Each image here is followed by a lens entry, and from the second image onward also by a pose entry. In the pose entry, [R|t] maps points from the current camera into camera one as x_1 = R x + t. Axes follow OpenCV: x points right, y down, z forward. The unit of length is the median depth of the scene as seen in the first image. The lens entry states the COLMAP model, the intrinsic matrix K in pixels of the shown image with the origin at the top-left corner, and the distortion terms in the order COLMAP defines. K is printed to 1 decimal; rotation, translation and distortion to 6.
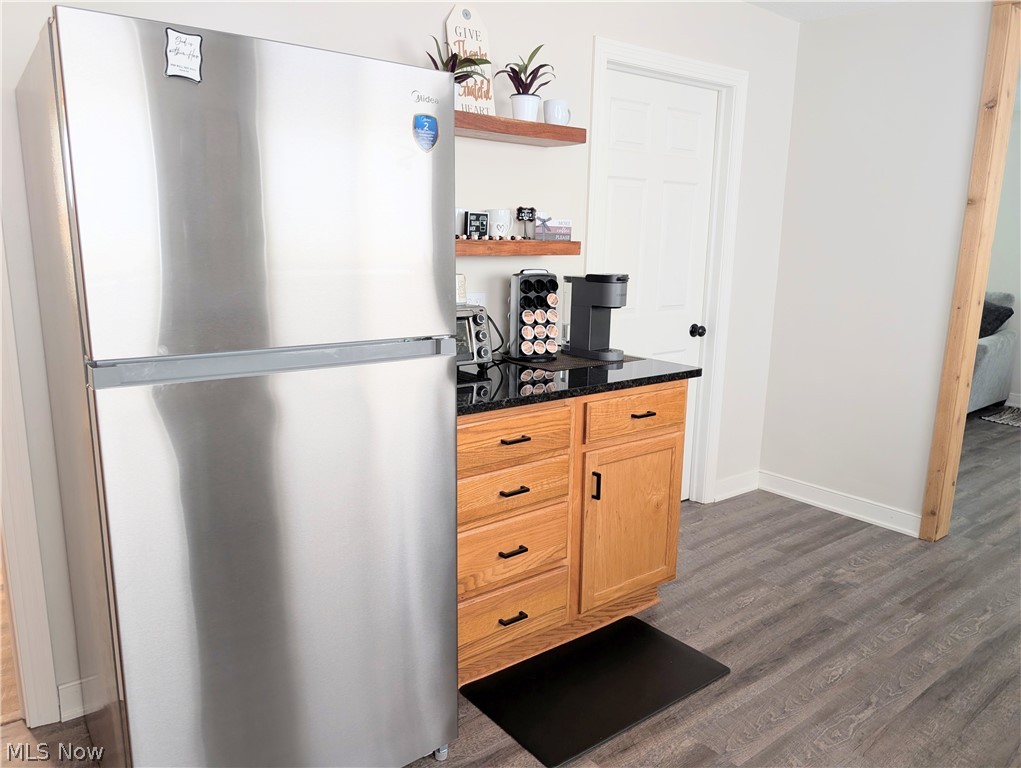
lens RADIAL K [[715.3, 0, 510.5], [0, 715.3, 384.0], [0, 0, 1]] dist [0.025482, -0.001198]
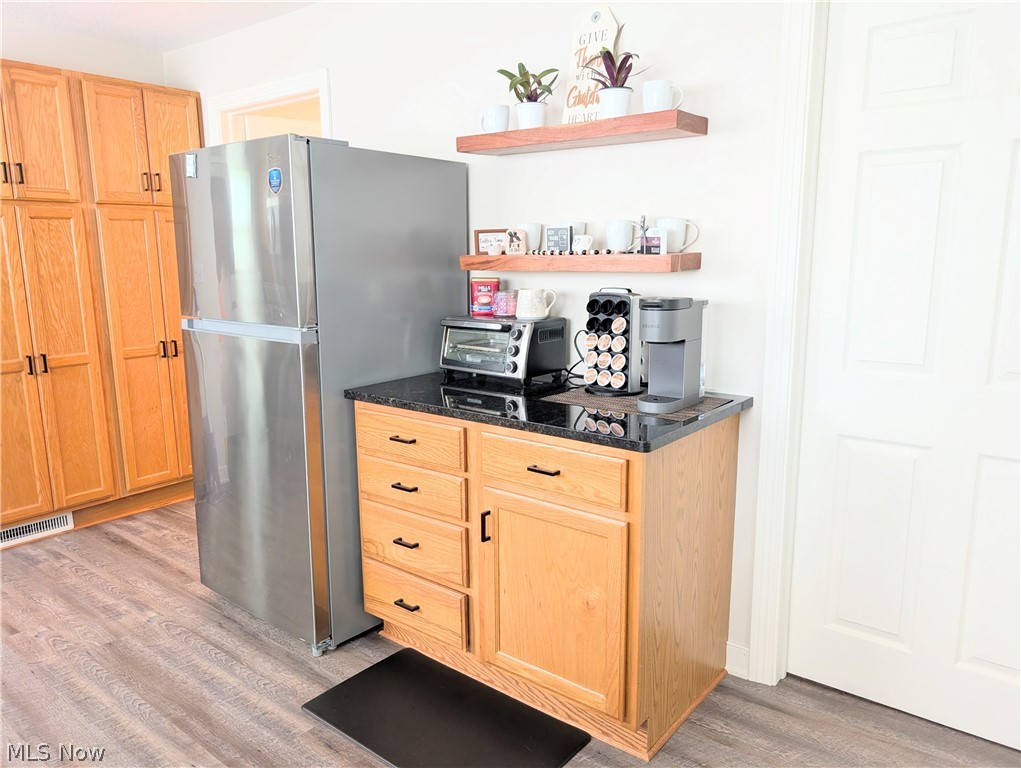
lens RADIAL K [[740.2, 0, 516.3], [0, 740.2, 385.6], [0, 0, 1]] dist [0.031909, -0.035241]
pose [[0.239615, 0.160918, -0.957439, 0.922432], [-0.178318, 0.976686, 0.119526, -0.138753], [0.954352, 0.142088, 0.262723, 0.708824]]
